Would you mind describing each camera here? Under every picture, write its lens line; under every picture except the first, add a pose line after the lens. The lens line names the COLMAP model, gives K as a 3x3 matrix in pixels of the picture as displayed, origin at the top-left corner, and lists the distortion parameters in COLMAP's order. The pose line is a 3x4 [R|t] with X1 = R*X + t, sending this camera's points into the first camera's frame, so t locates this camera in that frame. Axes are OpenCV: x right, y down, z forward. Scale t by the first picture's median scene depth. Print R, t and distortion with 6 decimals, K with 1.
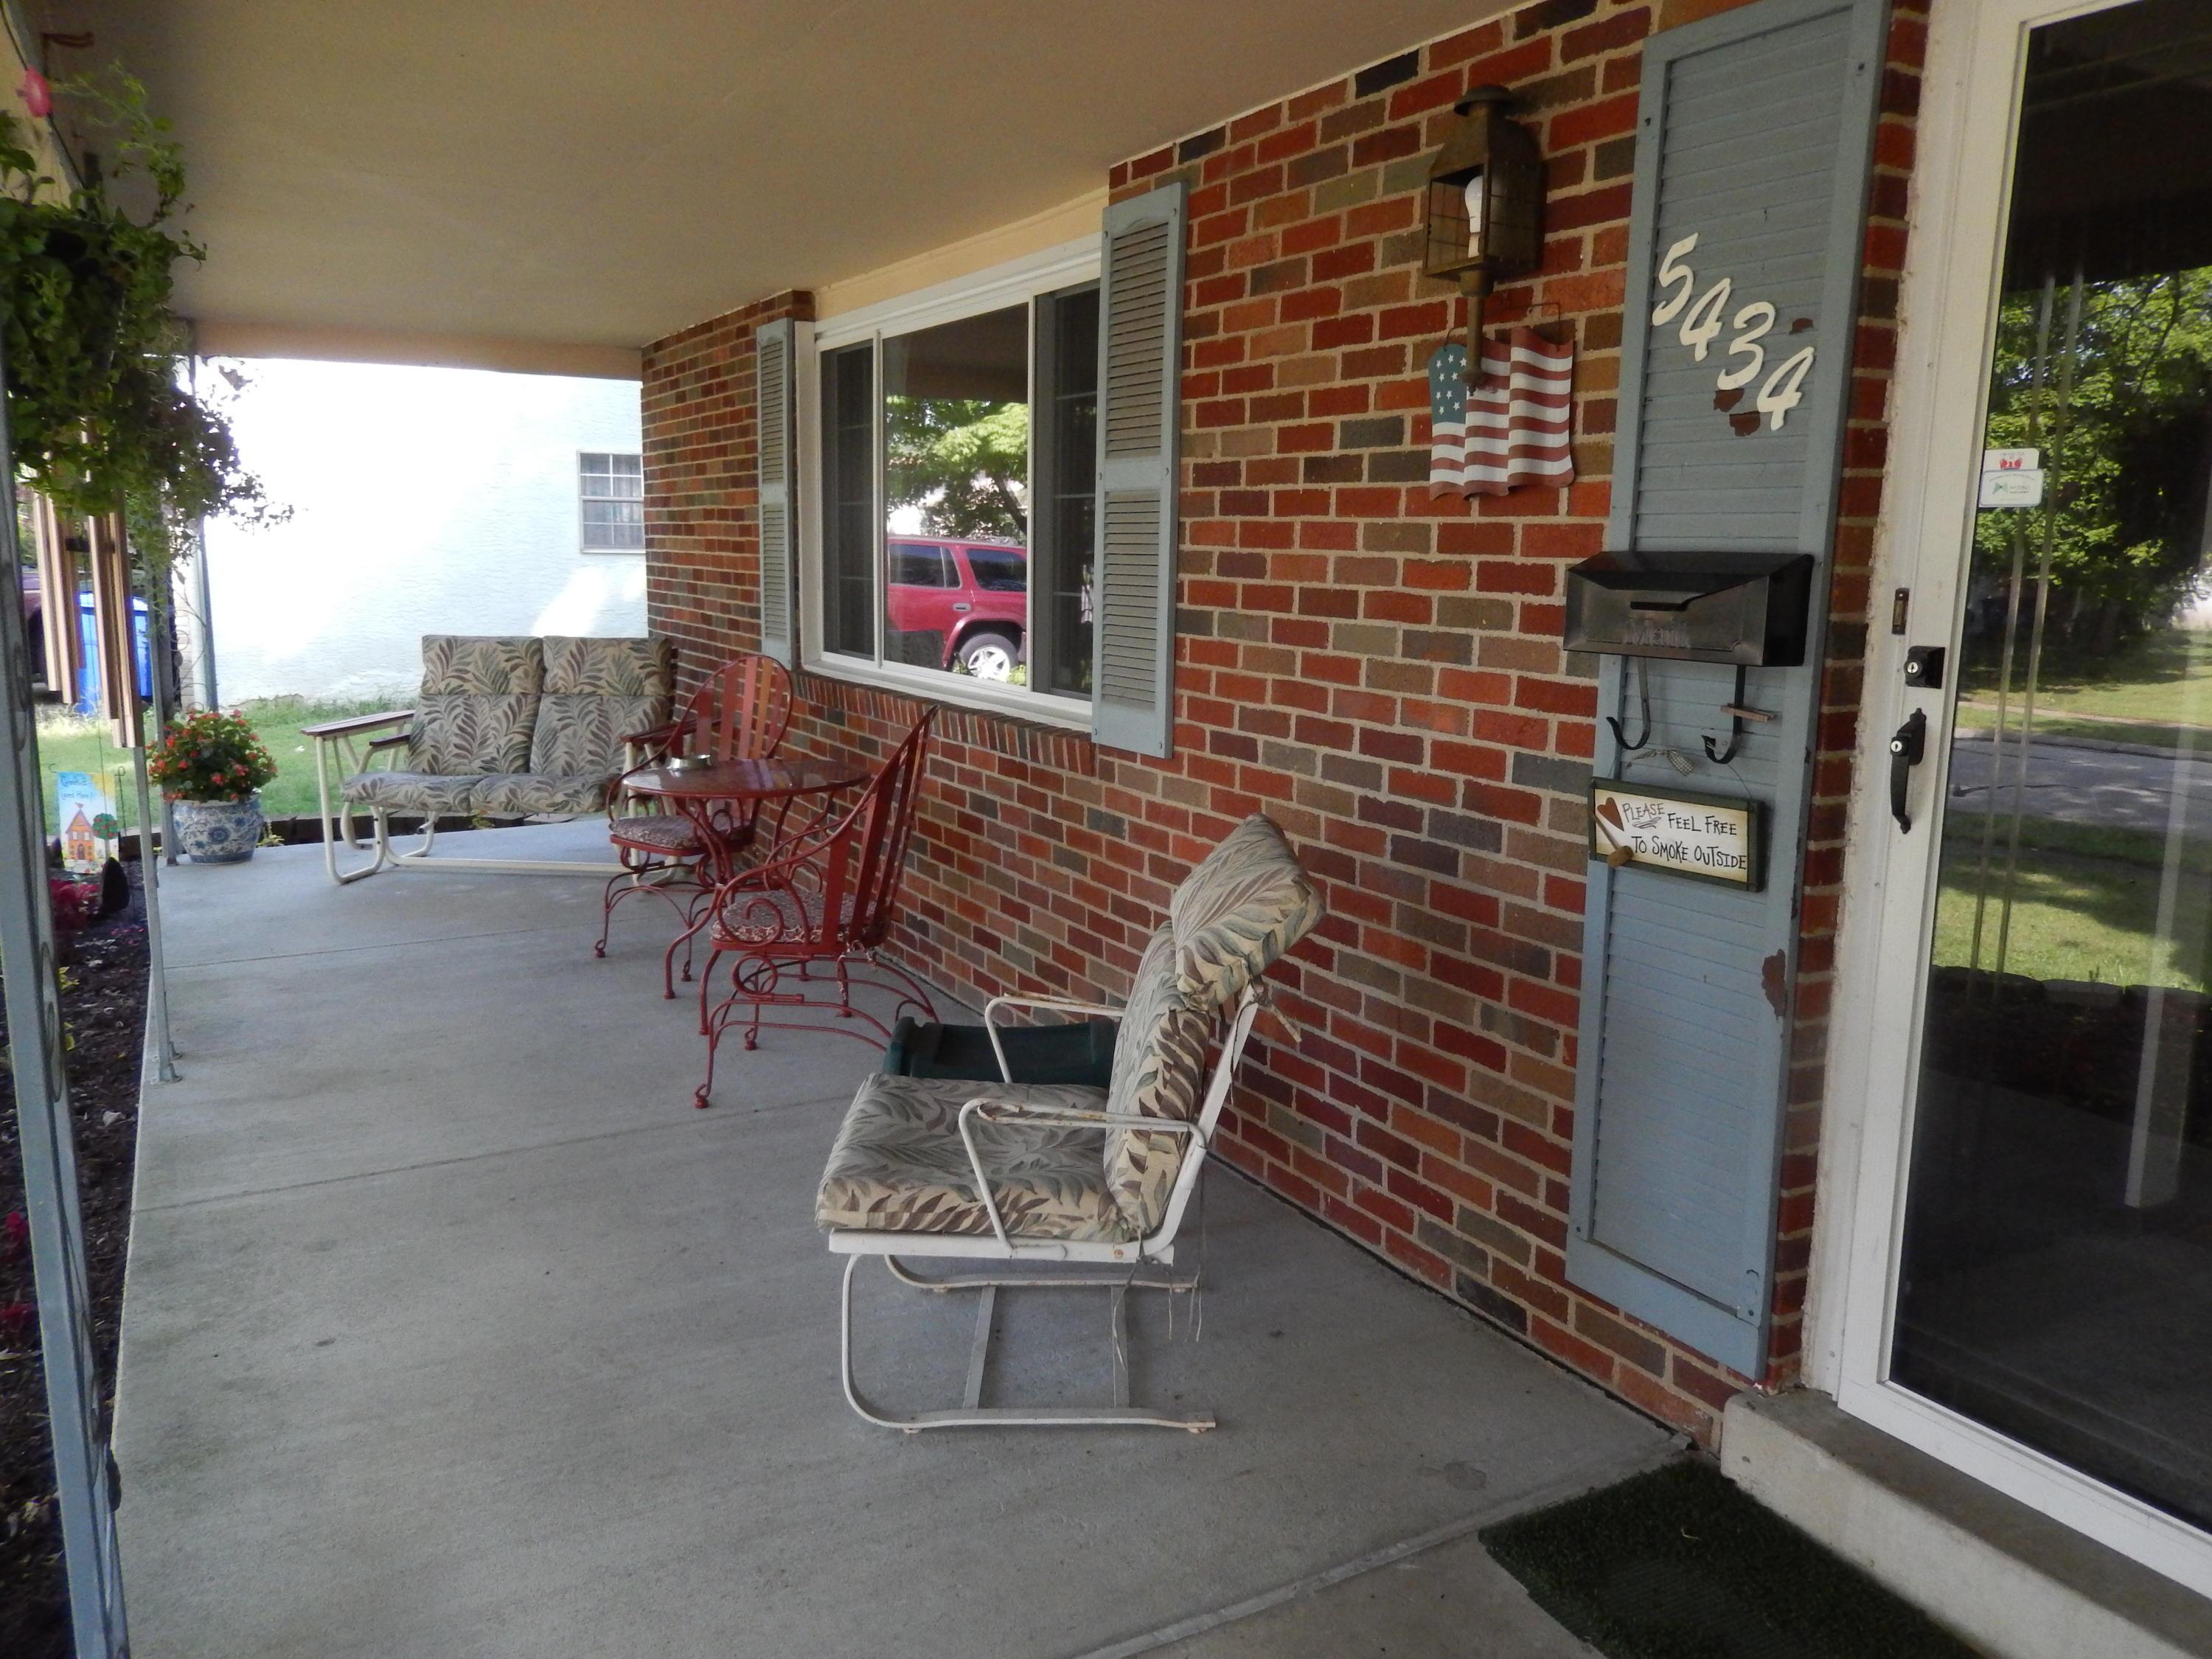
lens RADIAL K [[1643.1, 0, 1111.4], [0, 1643.1, 840.3], [0, 0, 1]] dist [0.002280, -0.001617]
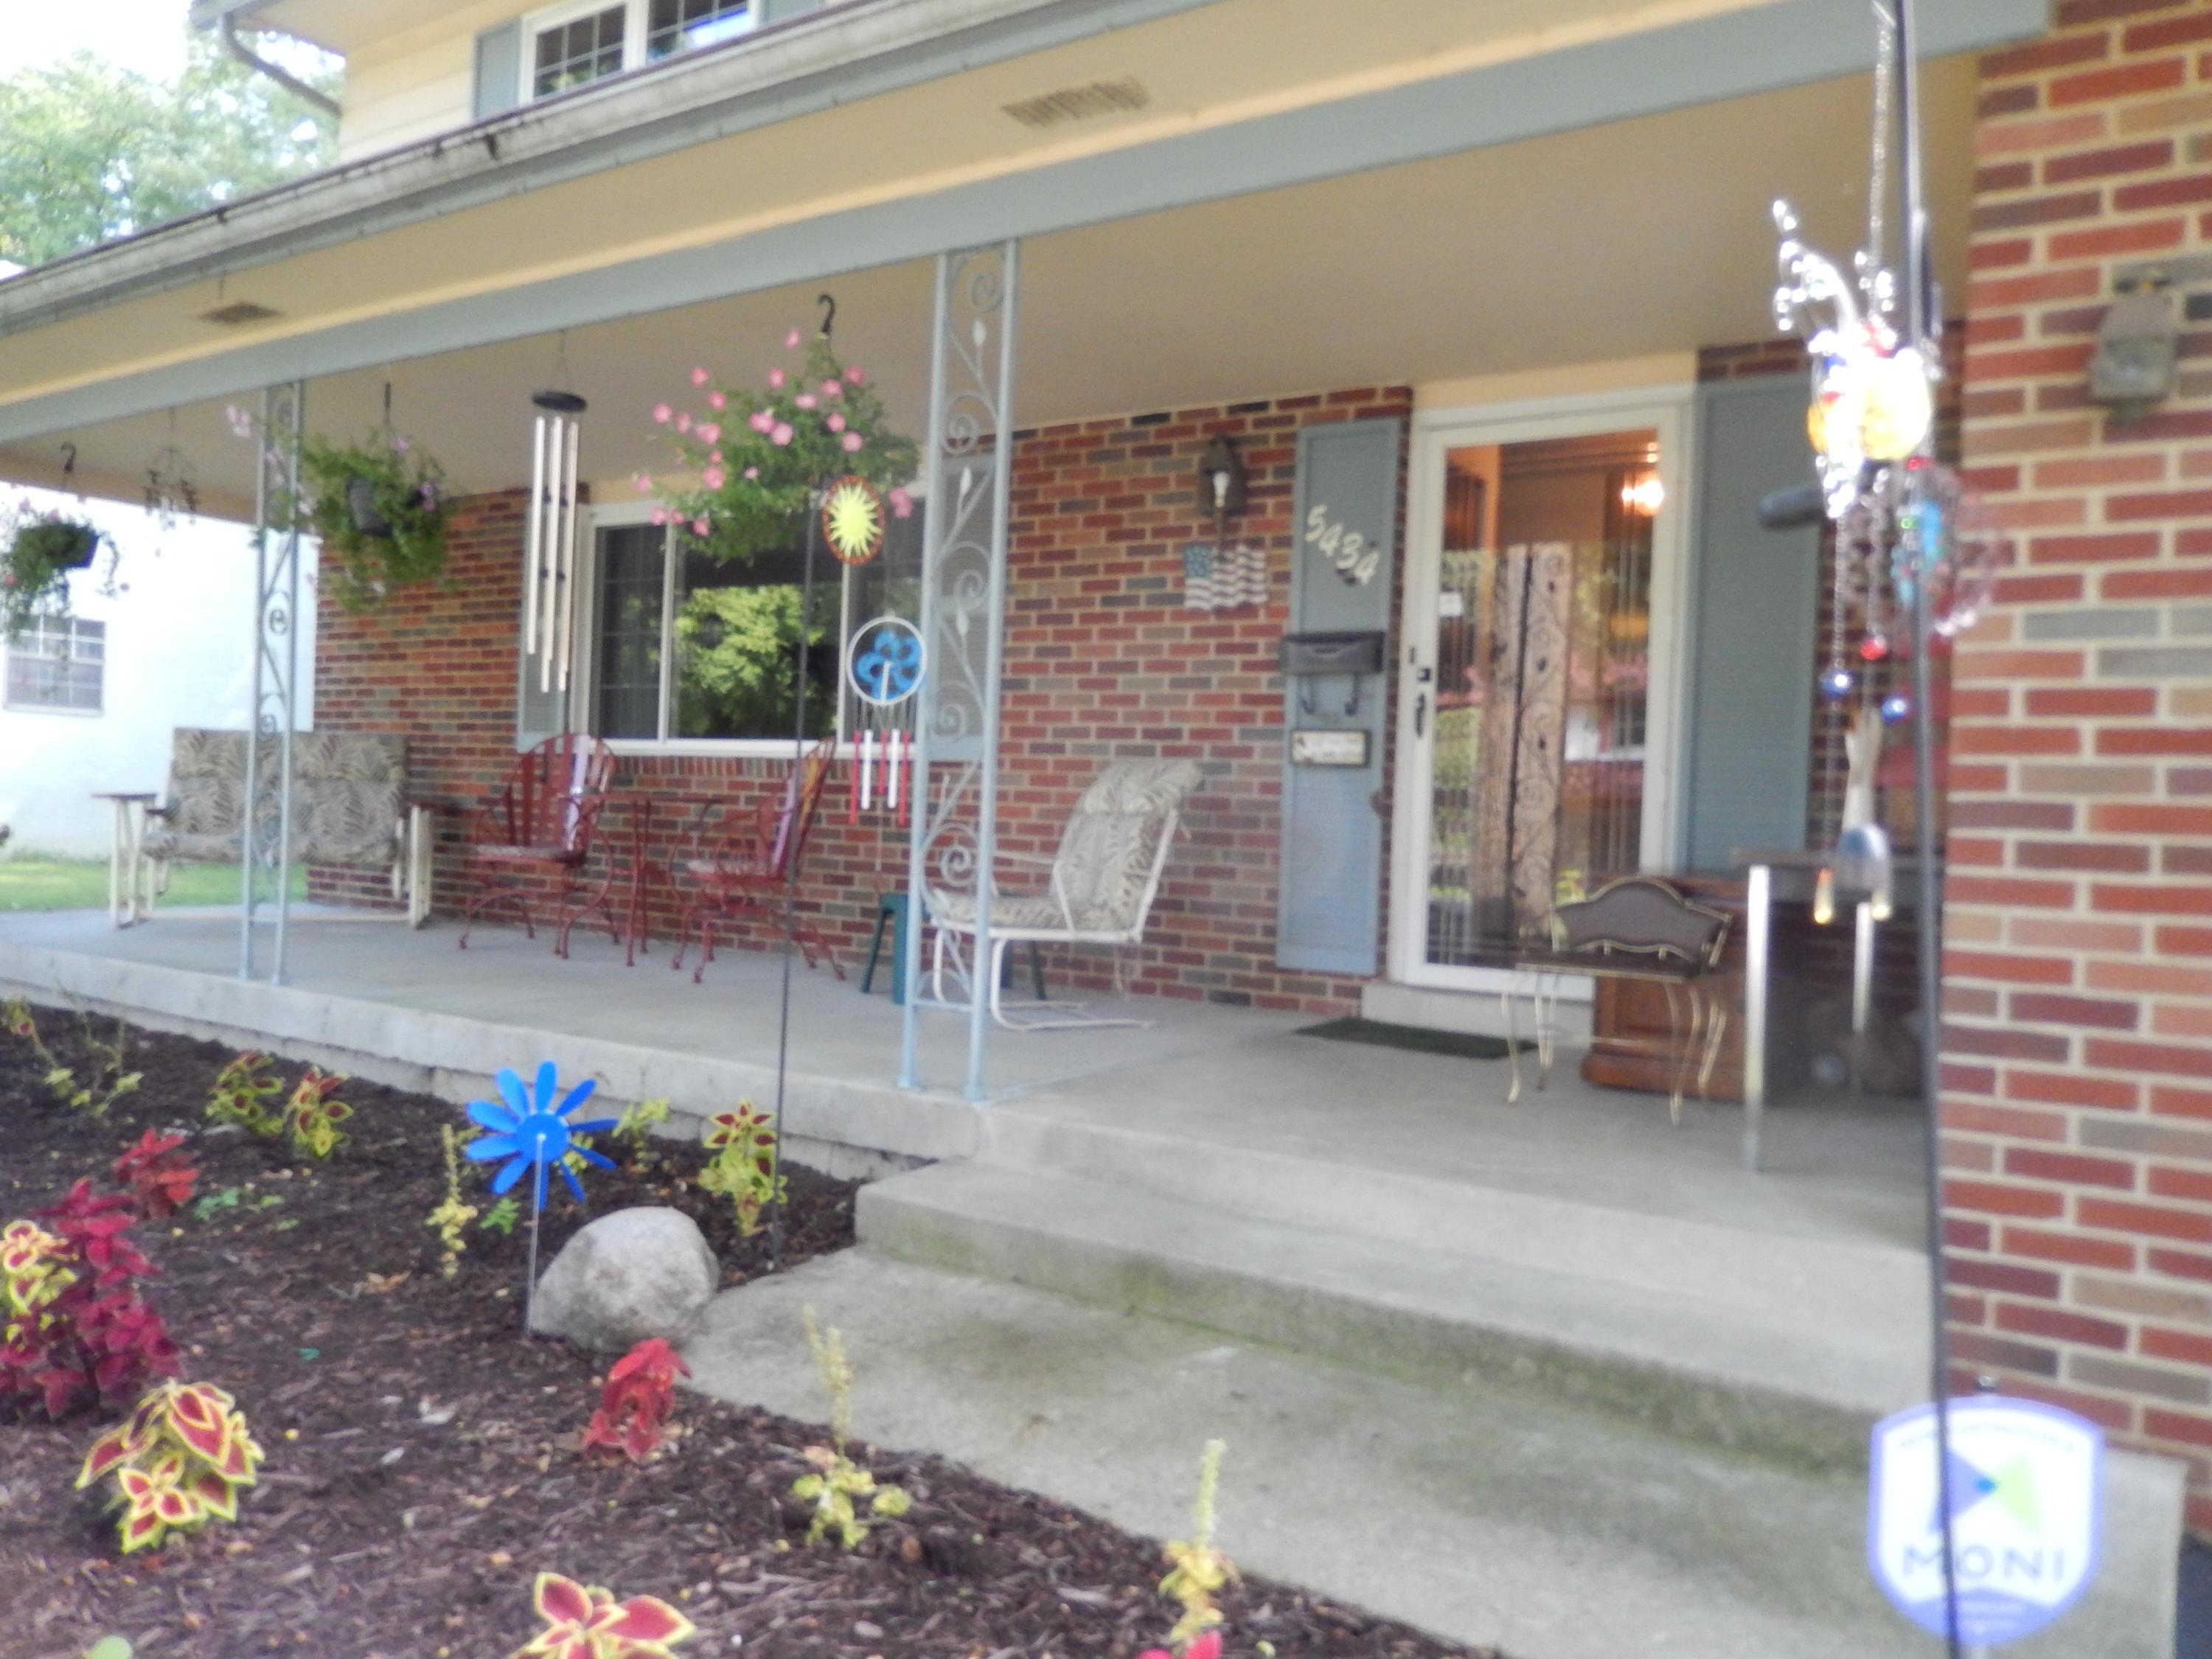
lens RADIAL K [[1650.4, 0, 1106.0], [0, 1650.4, 829.5], [0, 0, 1]] dist [-0.012027, -0.007317]
pose [[0.890045, 0.019743, 0.455445, -0.936749], [0.052556, 0.987957, -0.145532, 0.403147], [-0.452833, 0.153466, 0.878288, -0.844695]]
